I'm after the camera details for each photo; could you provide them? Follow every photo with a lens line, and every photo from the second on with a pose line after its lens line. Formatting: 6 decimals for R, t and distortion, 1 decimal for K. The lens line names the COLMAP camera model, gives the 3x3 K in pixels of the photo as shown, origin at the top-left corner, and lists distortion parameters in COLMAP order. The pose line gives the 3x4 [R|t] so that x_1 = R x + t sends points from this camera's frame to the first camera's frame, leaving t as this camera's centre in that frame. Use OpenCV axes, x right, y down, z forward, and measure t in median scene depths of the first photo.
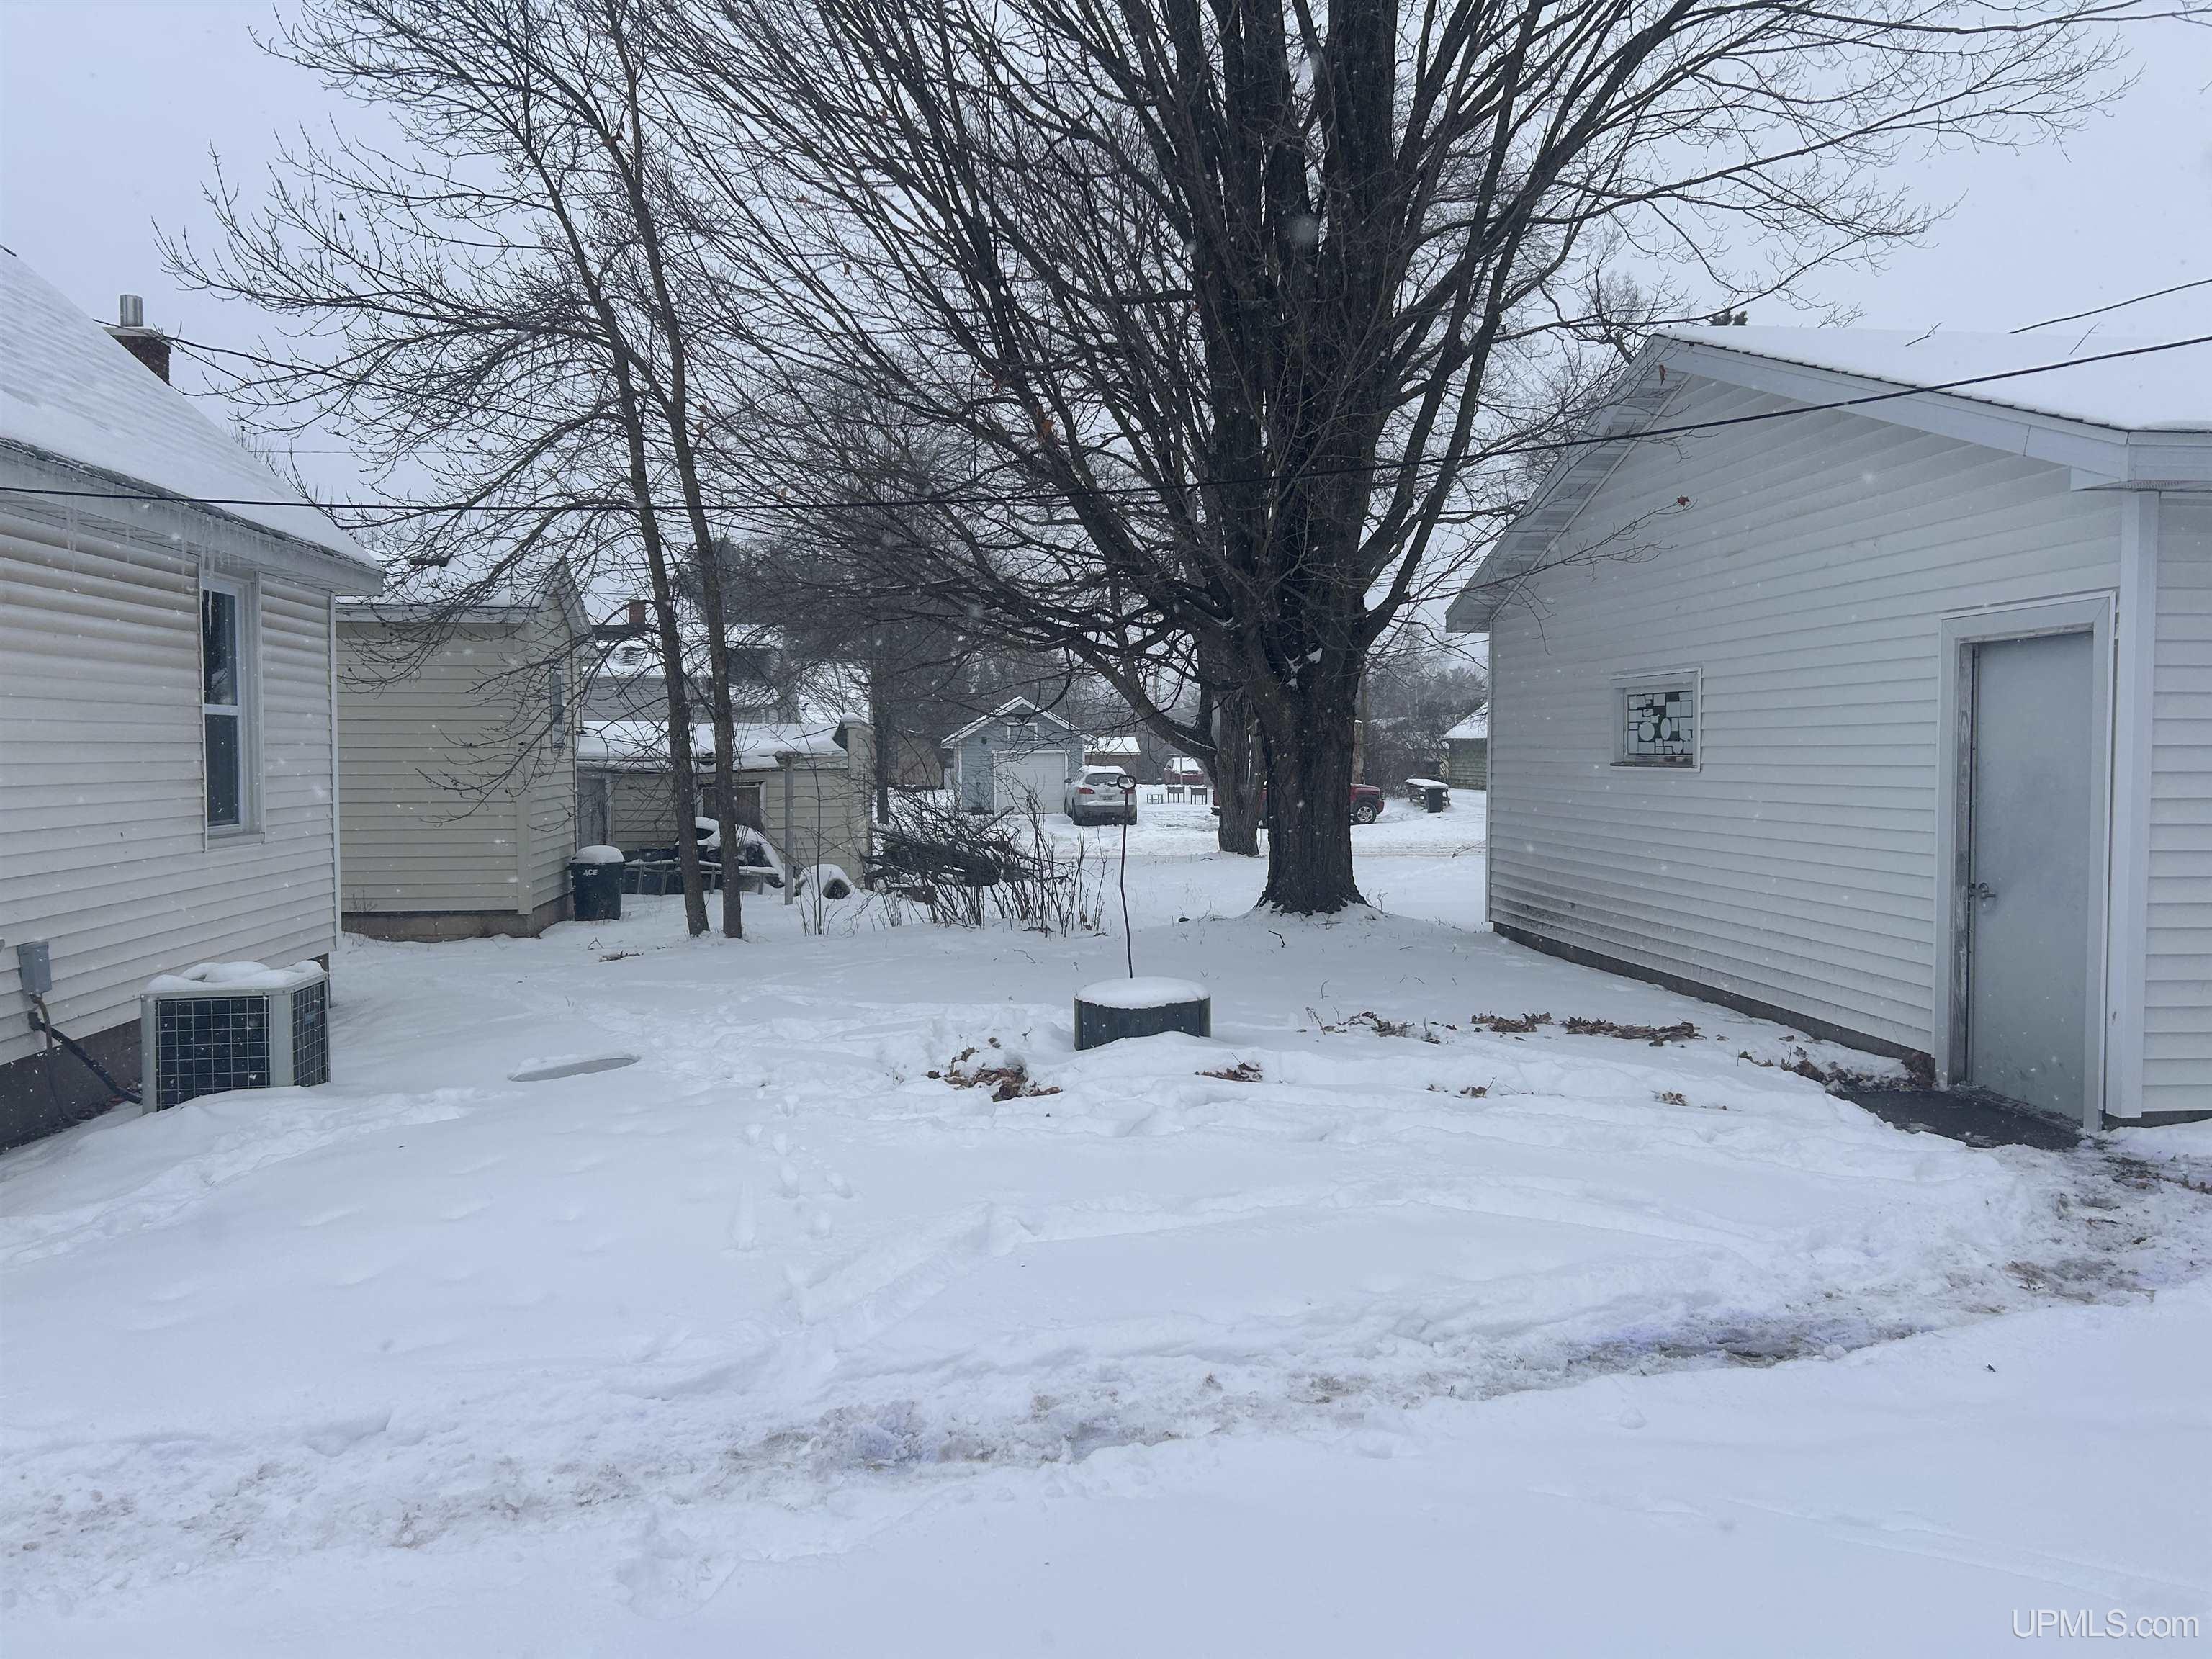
lens RADIAL K [[1658.2, 0, 1108.3], [0, 1658.2, 823.0], [0, 0, 1]] dist [0.035277, -0.020762]
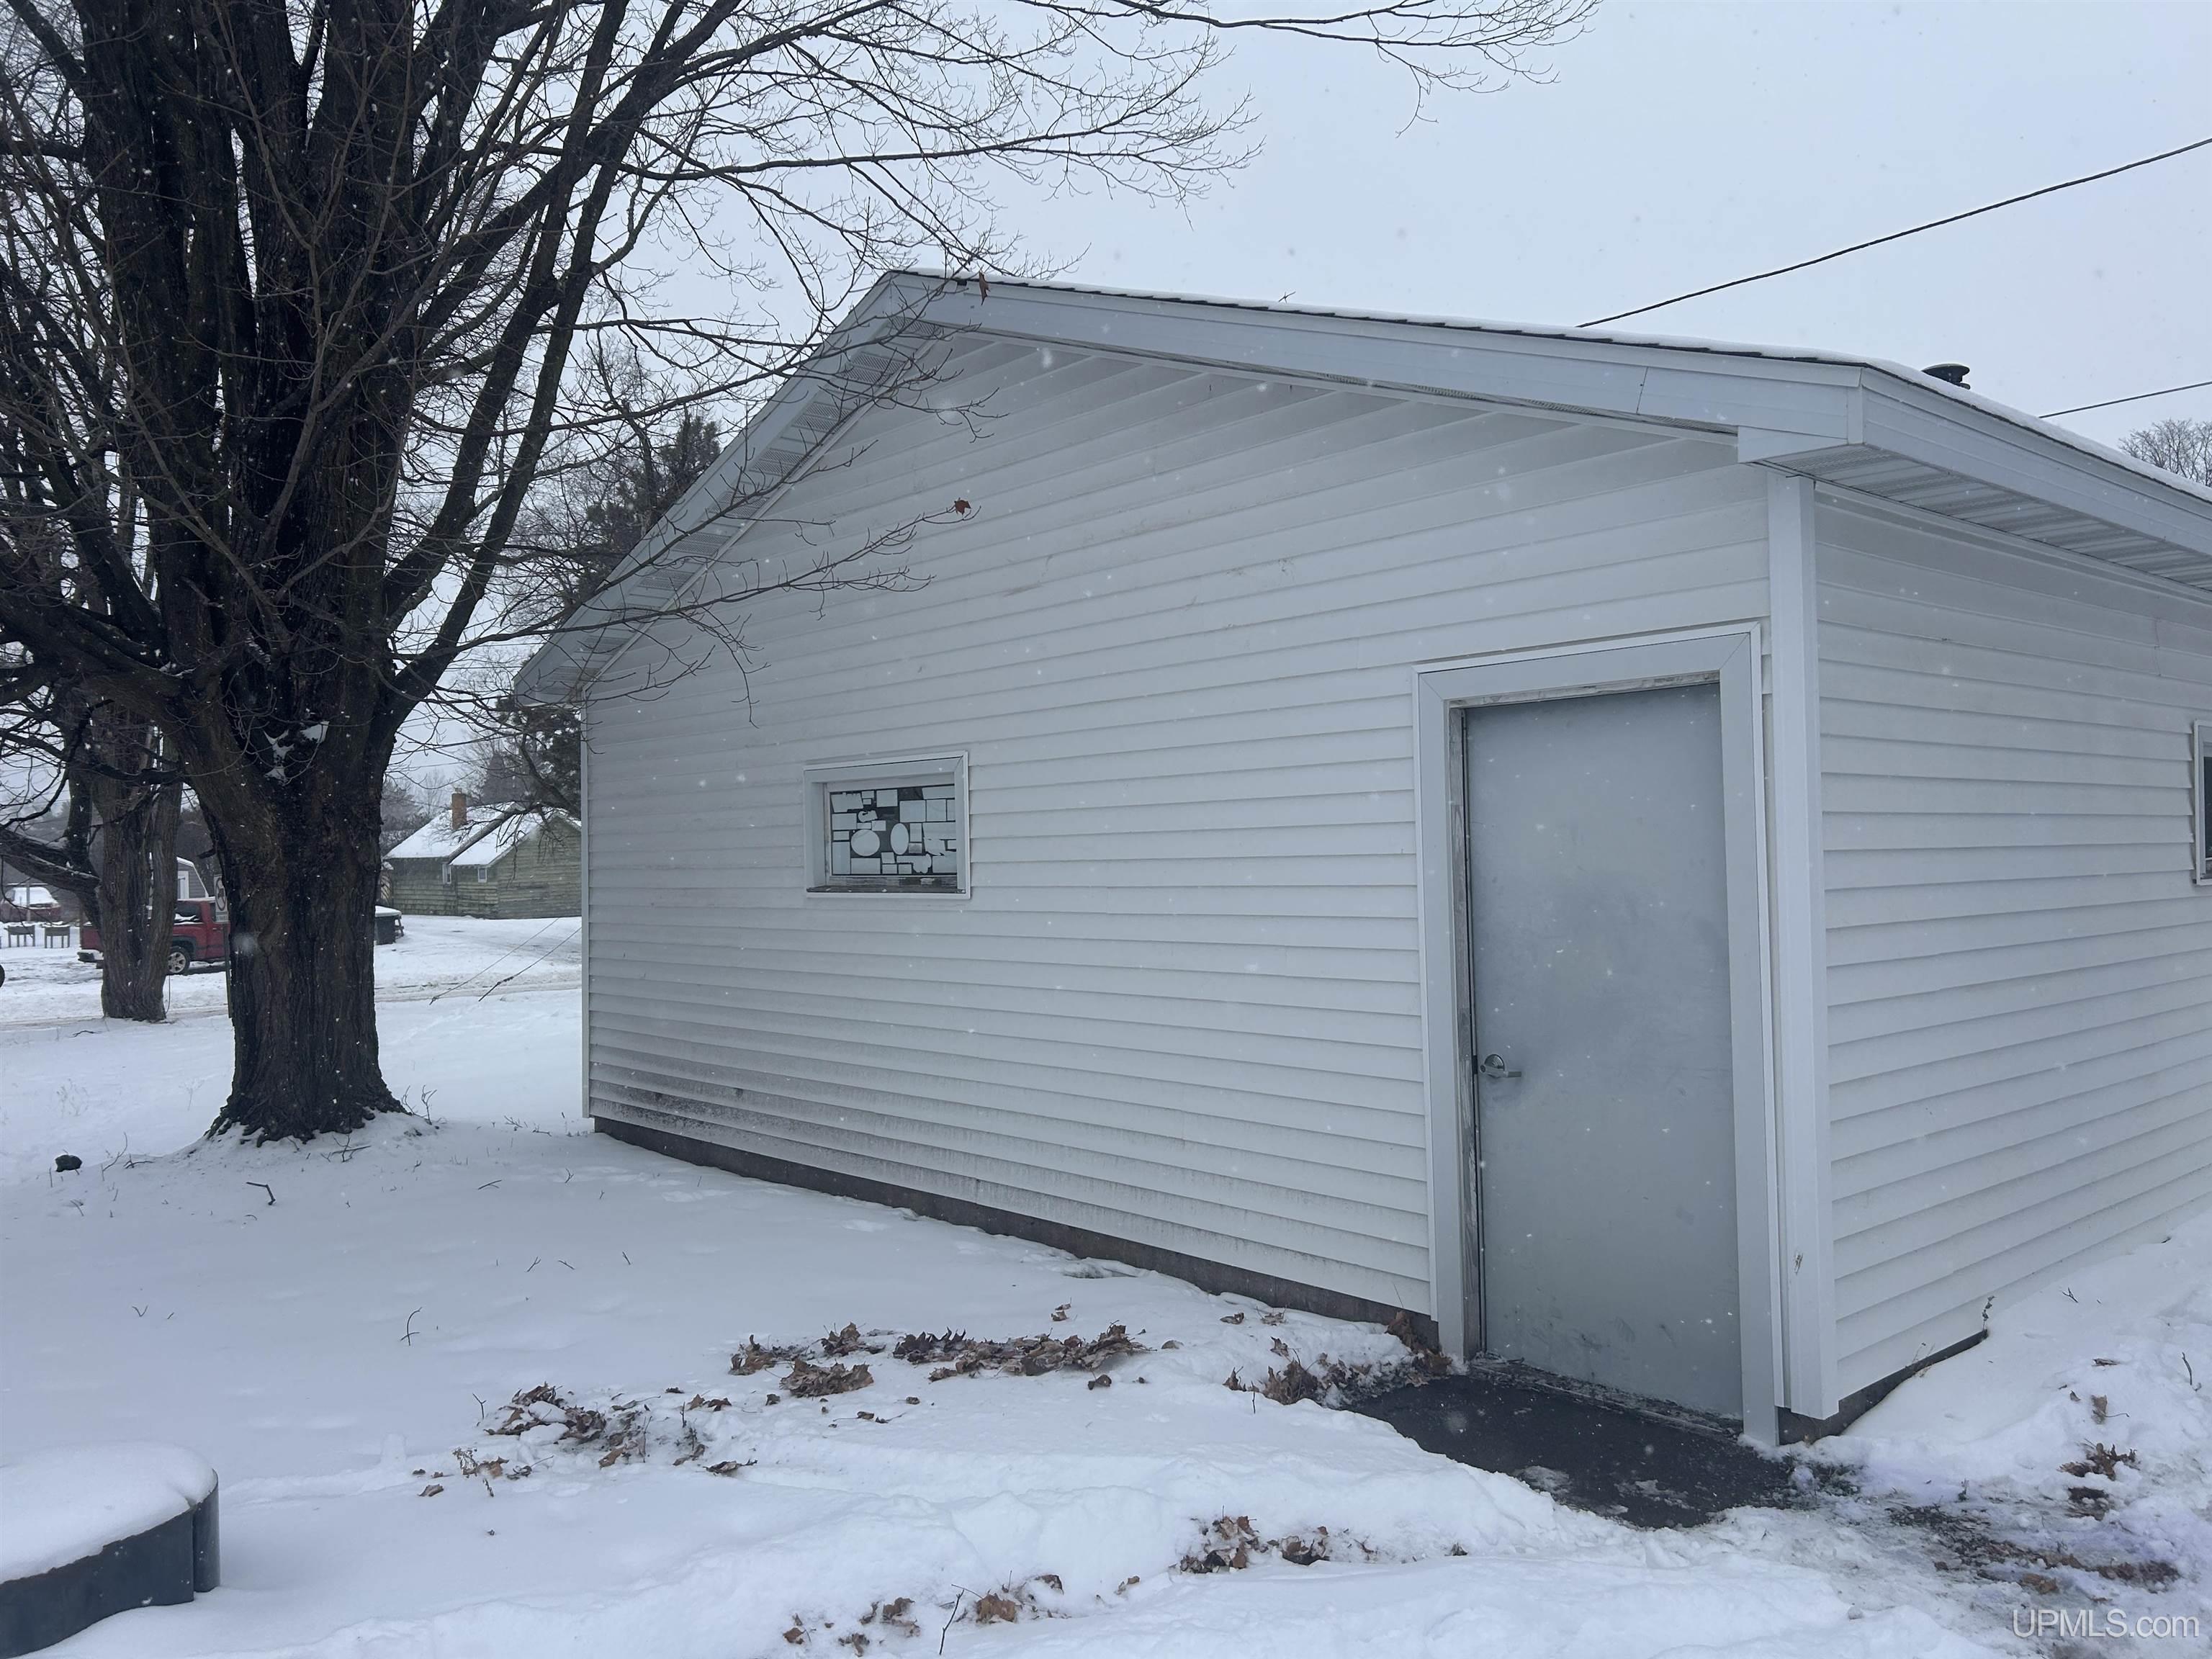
lens RADIAL K [[1658.2, 0, 1117.5], [0, 1658.2, 811.3], [0, 0, 1]] dist [0.035277, -0.020762]
pose [[0.812232, 0.000059, 0.583334, -0.000465], [0.044702, 0.997053, -0.062344, -0.021594], [-0.581619, 0.076714, 0.809836, 0.402726]]
